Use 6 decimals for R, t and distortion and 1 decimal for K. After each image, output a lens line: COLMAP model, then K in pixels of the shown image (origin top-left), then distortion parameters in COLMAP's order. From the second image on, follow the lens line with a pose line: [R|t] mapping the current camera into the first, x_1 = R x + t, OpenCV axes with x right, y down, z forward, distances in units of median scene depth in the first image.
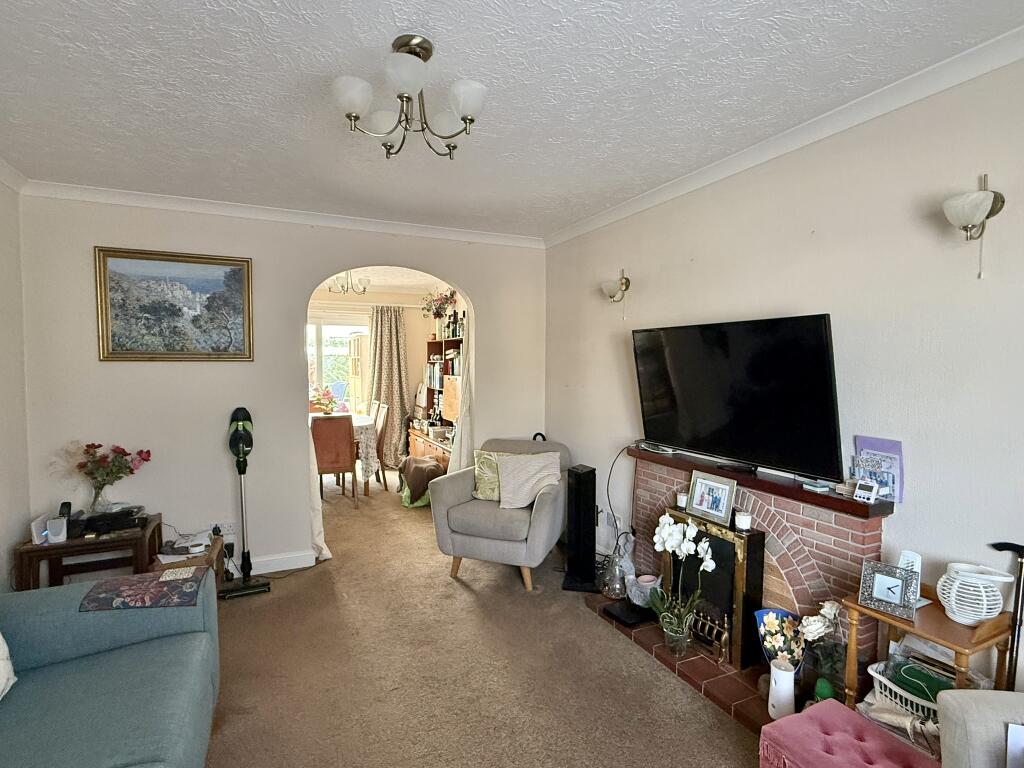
lens RADIAL K [[520.3, 0, 512.0], [0, 520.3, 384.0], [0, 0, 1]] dist [0.004582, 0.000167]
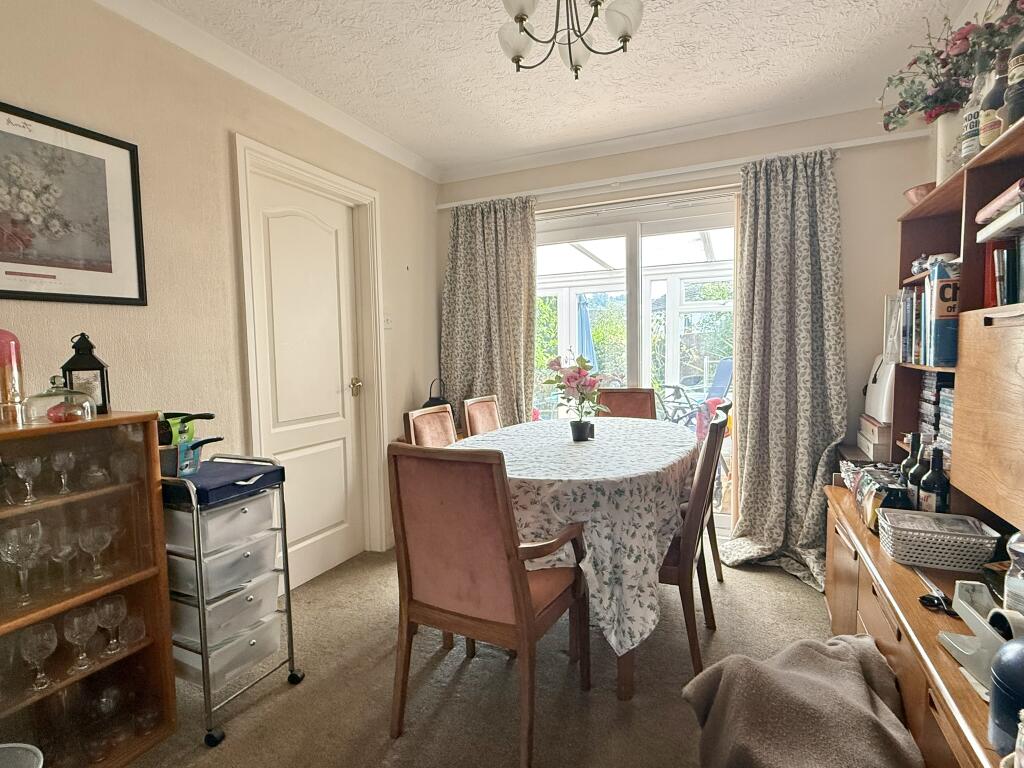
lens RADIAL K [[520.3, 0, 512.0], [0, 520.3, 384.0], [0, 0, 1]] dist [0.004582, 0.000167]
pose [[0.649581, 0.034201, -0.759522, -0.074626], [-0.010464, 0.999295, 0.036048, 0.009661], [0.760220, -0.015469, 0.649482, 0.630306]]
